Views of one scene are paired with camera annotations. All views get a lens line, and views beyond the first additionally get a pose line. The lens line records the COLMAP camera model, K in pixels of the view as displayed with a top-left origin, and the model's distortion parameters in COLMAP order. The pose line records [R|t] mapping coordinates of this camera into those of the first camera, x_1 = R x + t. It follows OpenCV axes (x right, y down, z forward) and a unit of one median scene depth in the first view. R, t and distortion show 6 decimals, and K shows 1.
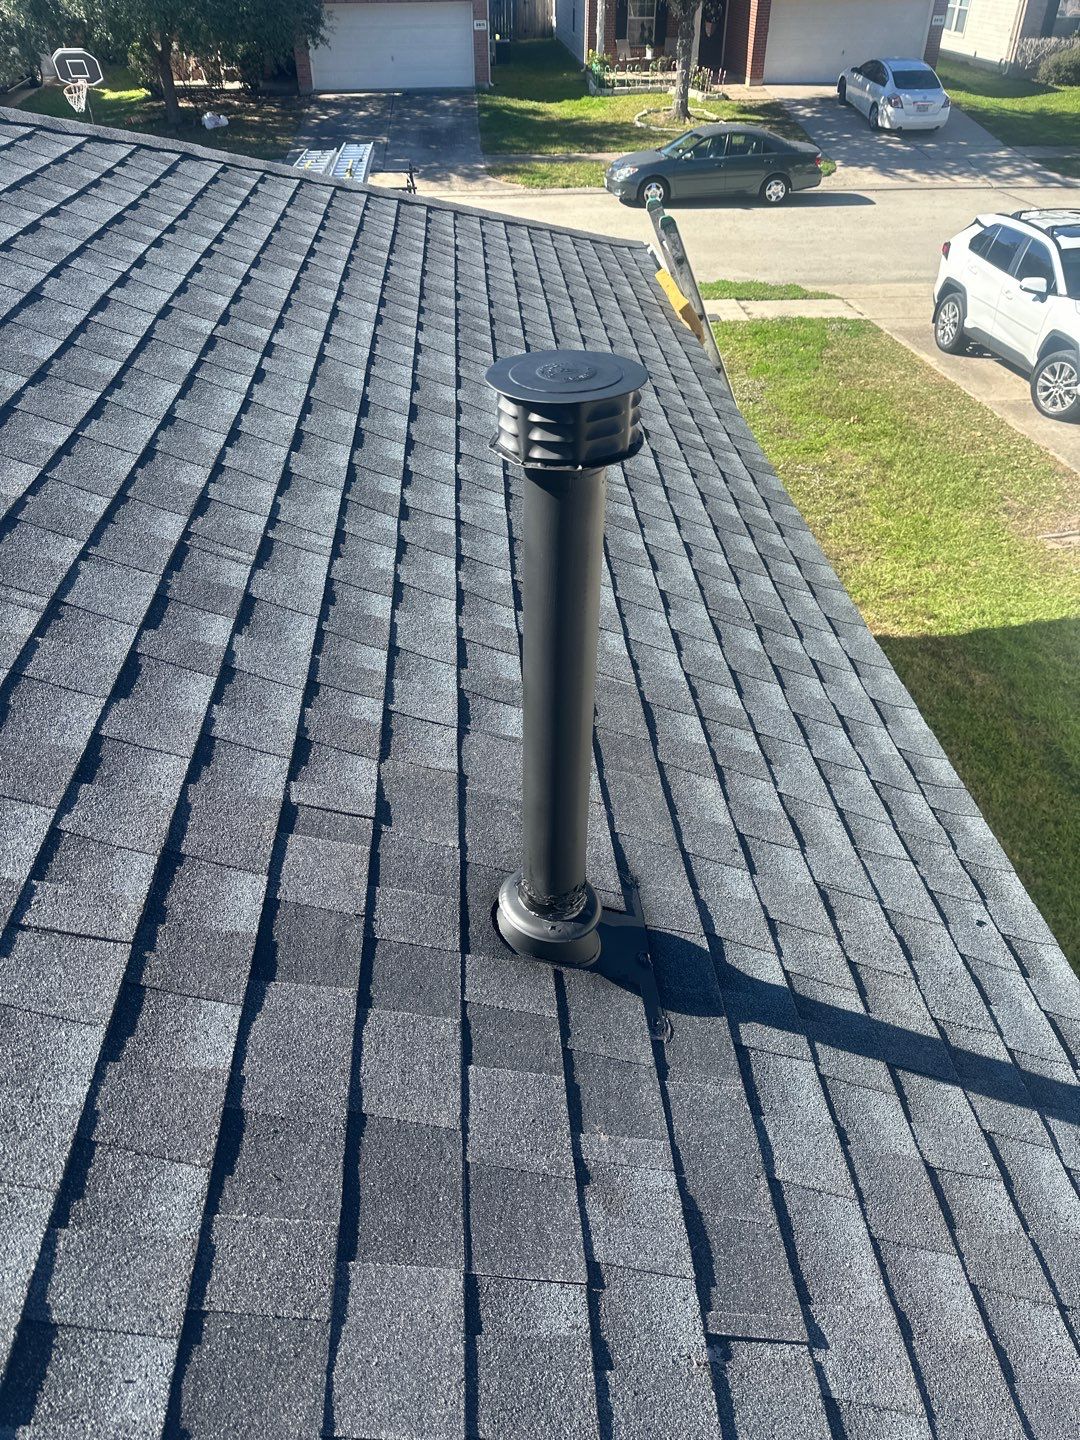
lens RADIAL K [[1007.7, 0, 540.0], [0, 1007.7, 720.0], [0, 0, 1]] dist [0.001595, -0.006624]
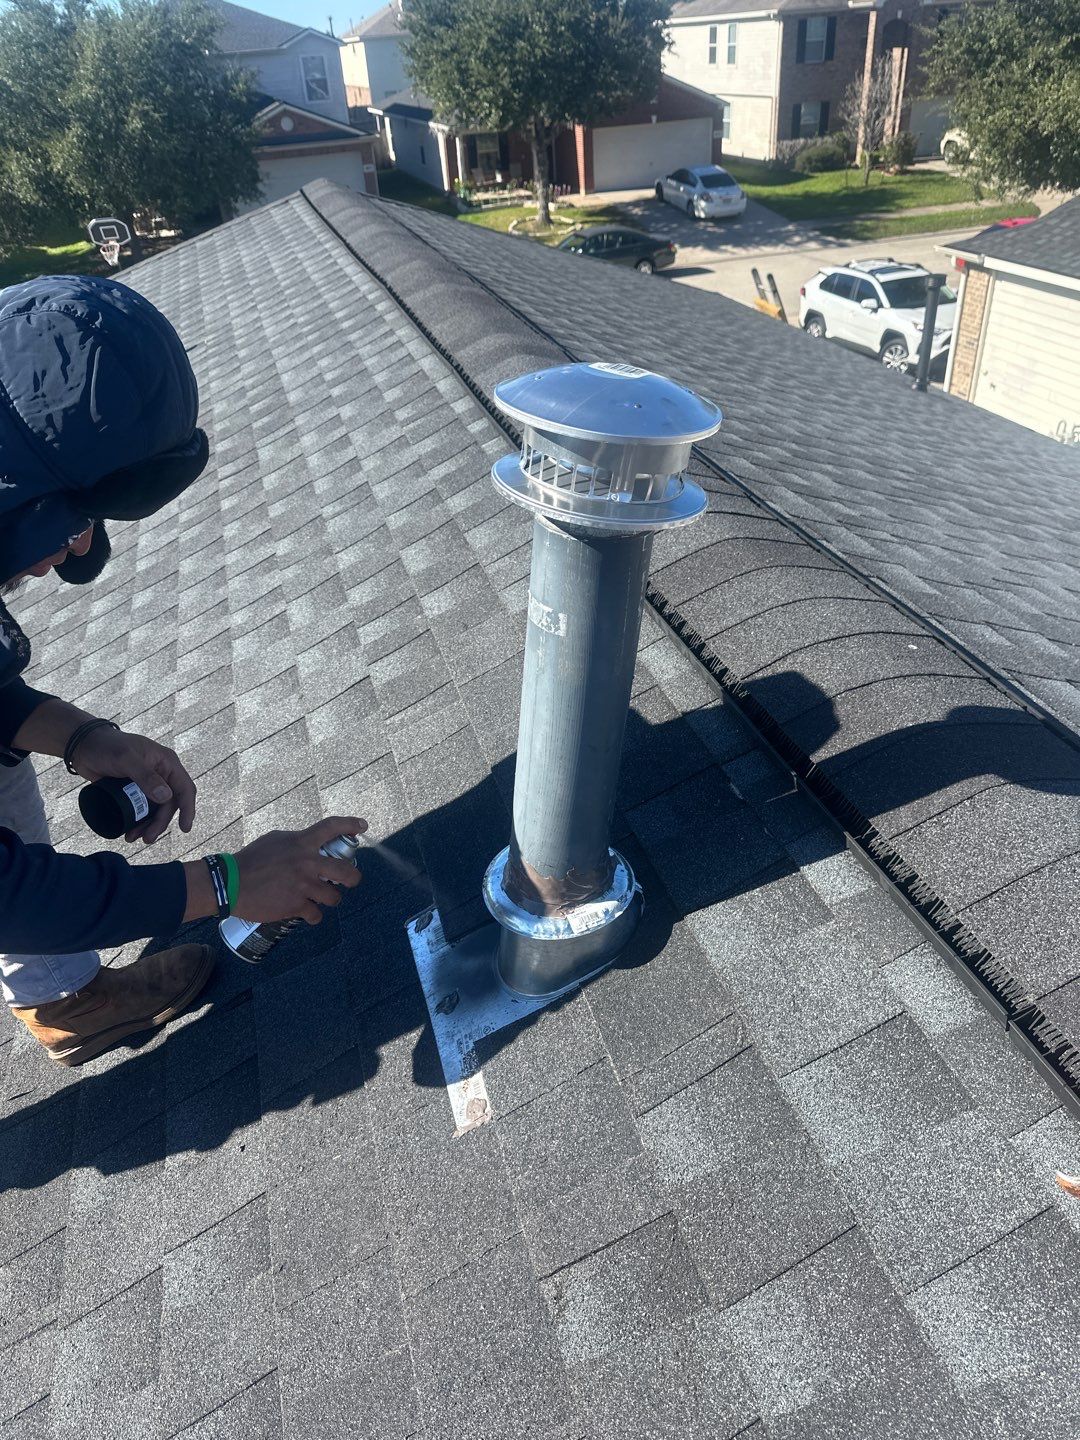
lens RADIAL K [[1007.7, 0, 540.0], [0, 1007.7, 720.0], [0, 0, 1]] dist [0.001595, -0.006624]
pose [[0.974690, -0.166823, 0.148824, -0.169858], [0.178141, 0.981777, -0.066178, 0.107847], [-0.135072, 0.091014, 0.986647, -0.213041]]
